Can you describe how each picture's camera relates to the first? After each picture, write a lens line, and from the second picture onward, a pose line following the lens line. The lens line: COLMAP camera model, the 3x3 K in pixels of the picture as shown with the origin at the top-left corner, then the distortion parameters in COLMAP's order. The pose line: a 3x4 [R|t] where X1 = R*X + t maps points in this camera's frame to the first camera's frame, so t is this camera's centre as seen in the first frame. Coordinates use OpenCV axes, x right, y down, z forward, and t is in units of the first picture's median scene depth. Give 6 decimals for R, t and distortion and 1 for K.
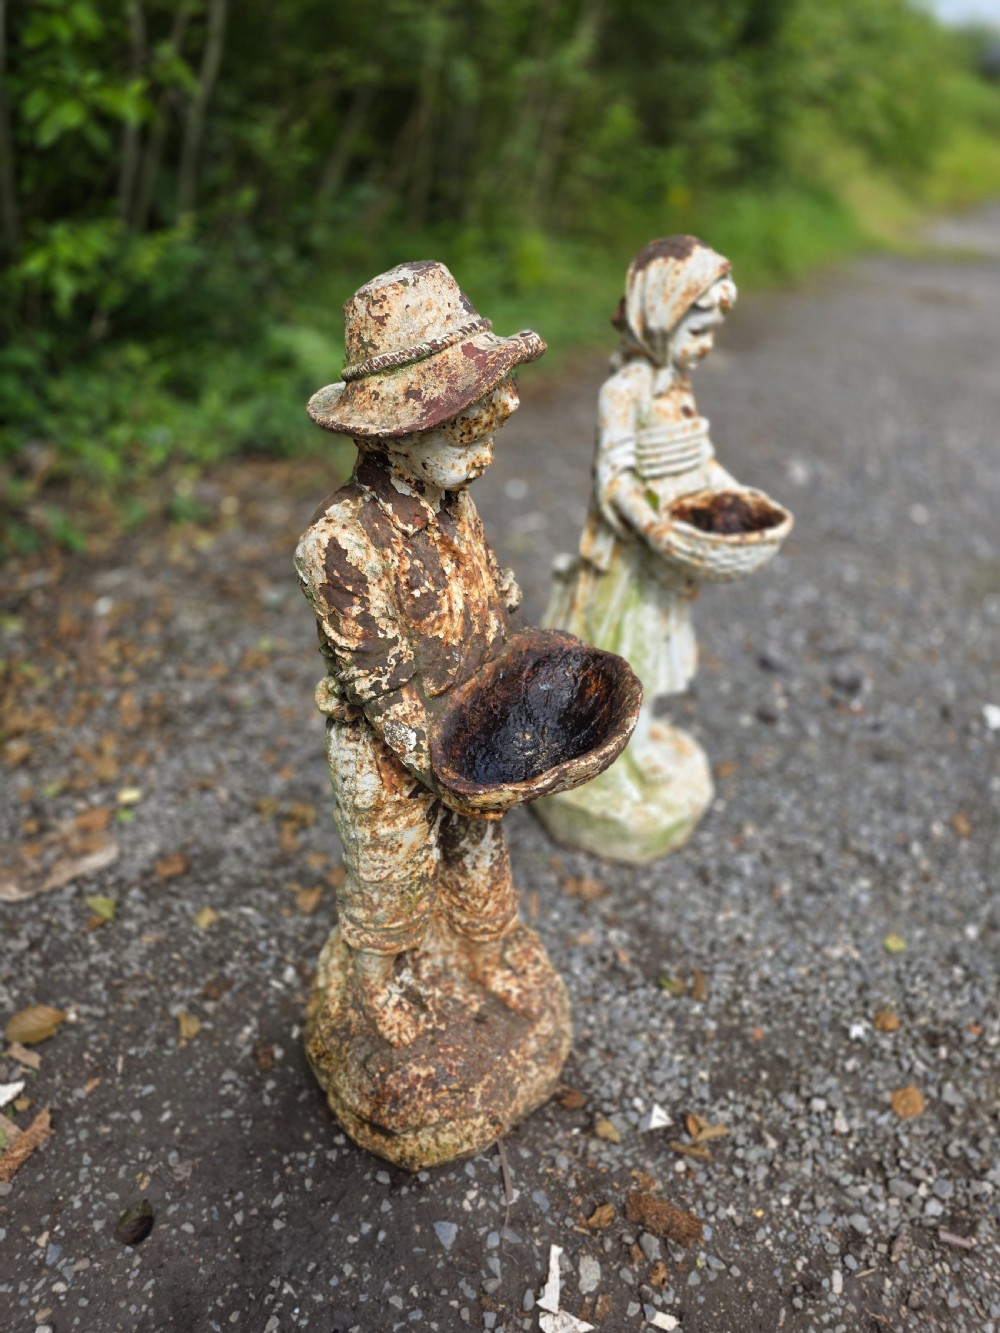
lens RADIAL K [[905.2, 0, 502.4], [0, 905.2, 663.9], [0, 0, 1]] dist [0.048254, -0.055447]
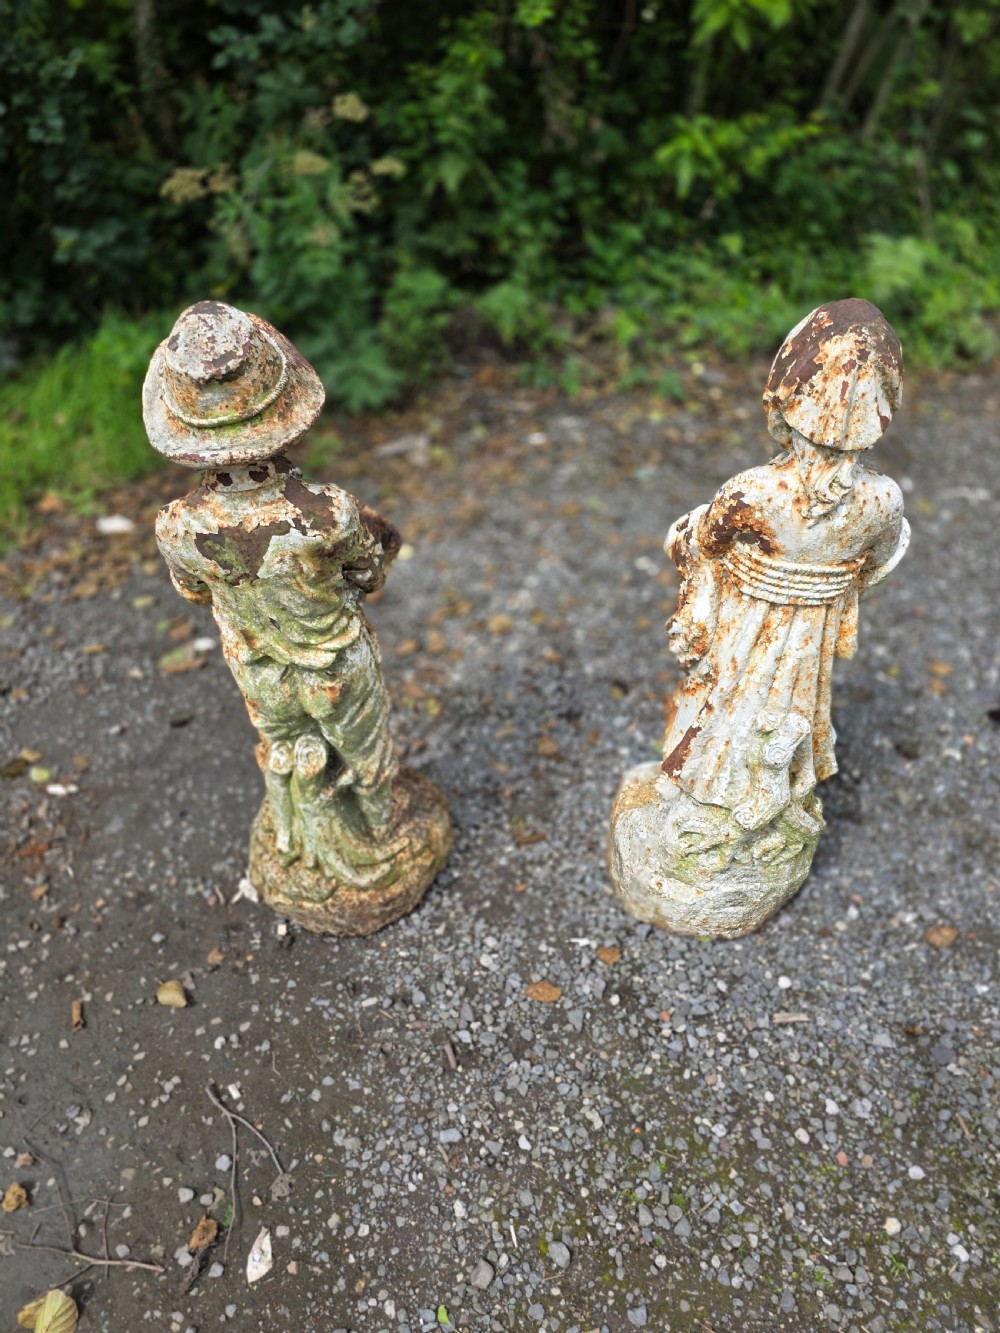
lens RADIAL K [[889.7, 0, 491.2], [0, 889.7, 678.1], [0, 0, 1]] dist [0.062436, -0.062561]
pose [[0.620113, 0.456798, -0.637806, 1.071452], [-0.364846, 0.887649, 0.281011, -0.202397], [0.694512, 0.058442, 0.717103, 0.114426]]
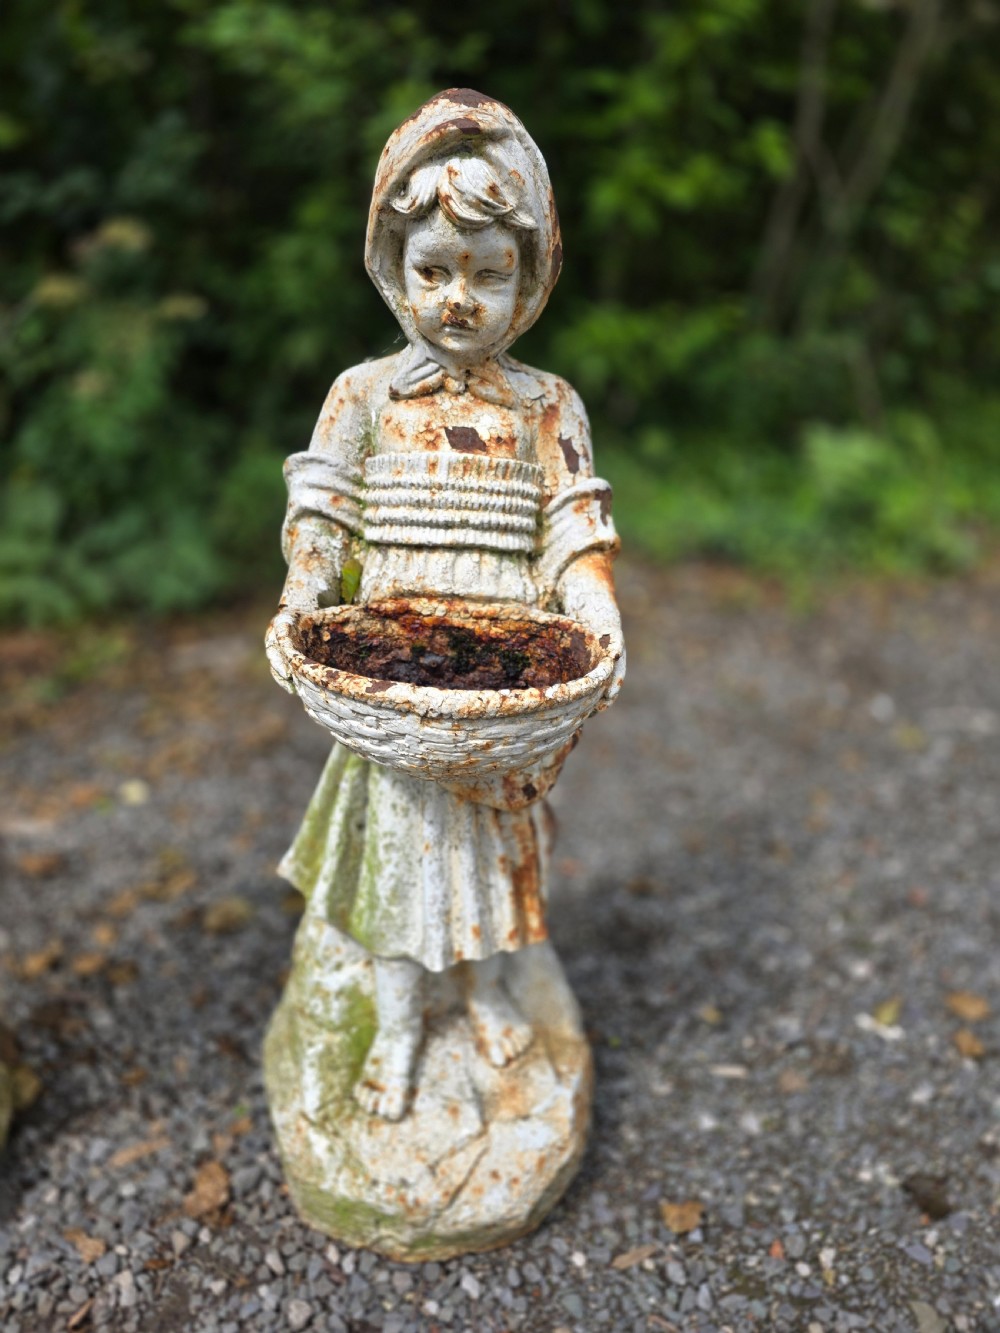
lens RADIAL K [[906.9, 0, 497.5], [0, 906.9, 670.8], [0, 0, 1]] dist [0.050652, -0.057772]
pose [[0.625998, 0.269645, -0.731723, 0.787464], [-0.372573, 0.927715, 0.023129, -0.220394], [0.685067, 0.258142, 0.681210, 0.878636]]
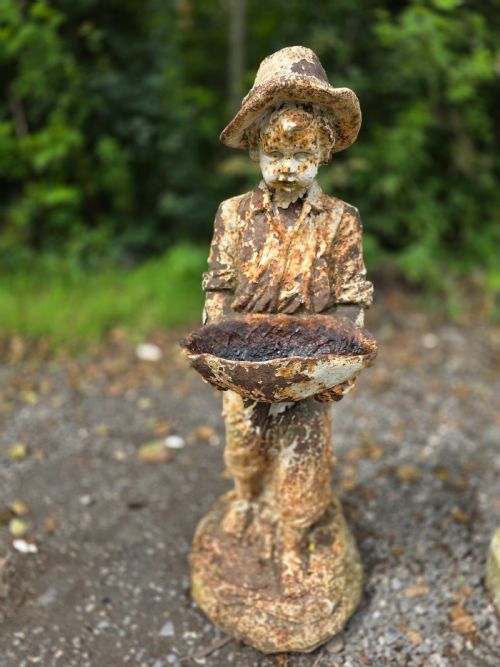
lens RADIAL K [[453.8, 0, 248.7], [0, 453.8, 335.7], [0, 0, 1]] dist [0.050652, -0.057772]
pose [[0.372934, 0.326621, -0.868469, 0.537107], [-0.469204, 0.873885, 0.127175, -0.032413], [0.800480, 0.360061, 0.479154, 0.498445]]
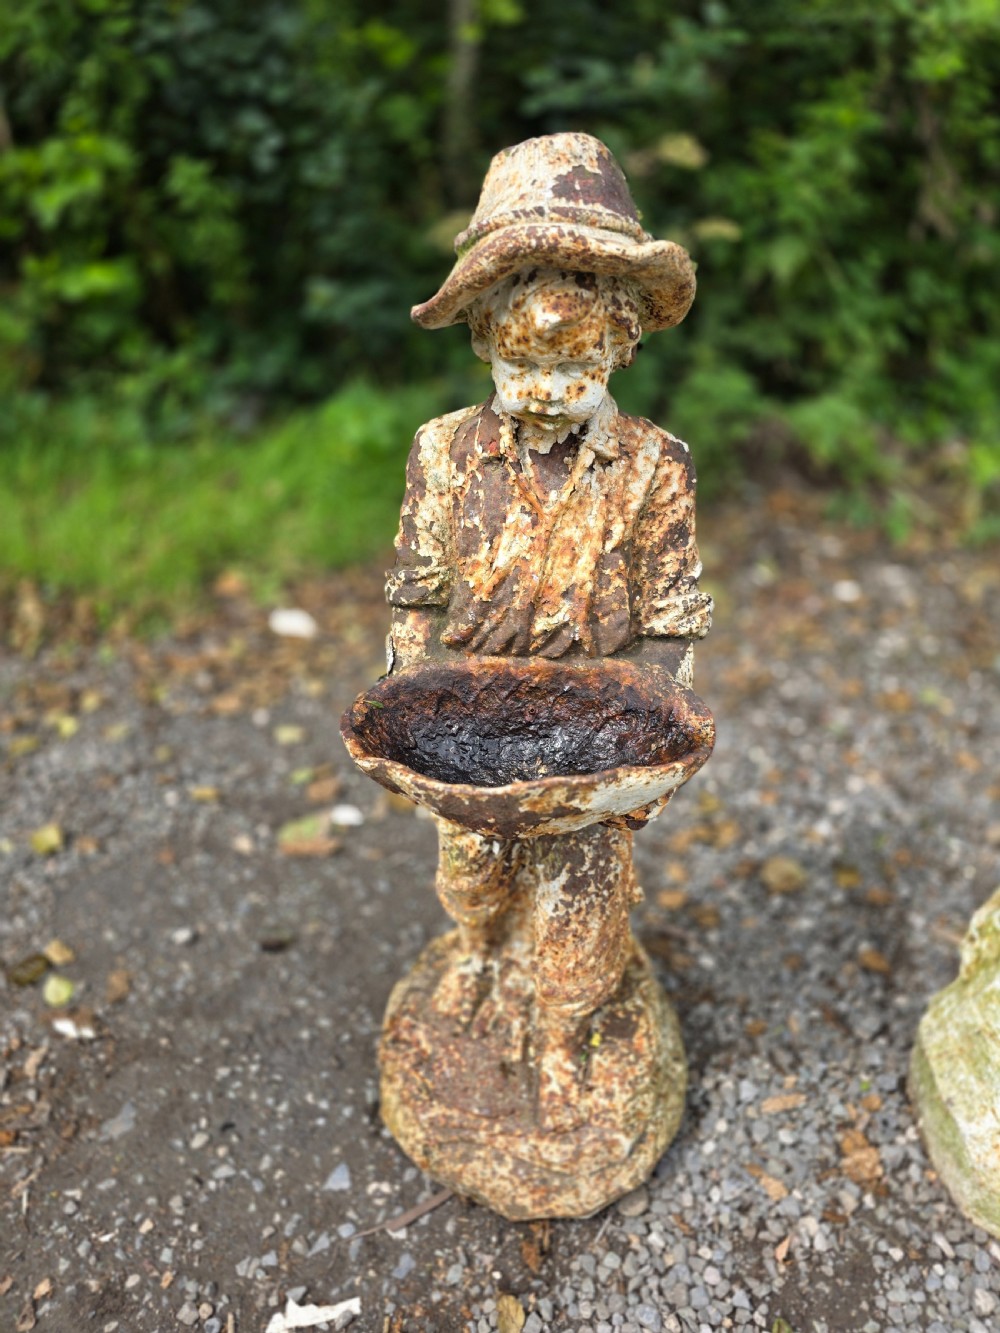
lens RADIAL K [[904.2, 0, 514.8], [0, 904.2, 661.5], [0, 0, 1]] dist [0.056388, -0.063534]
pose [[0.388214, 0.449458, -0.804536, 0.519136], [-0.470041, 0.847484, 0.246641, -0.154614], [0.792686, 0.282415, 0.540269, 0.458916]]
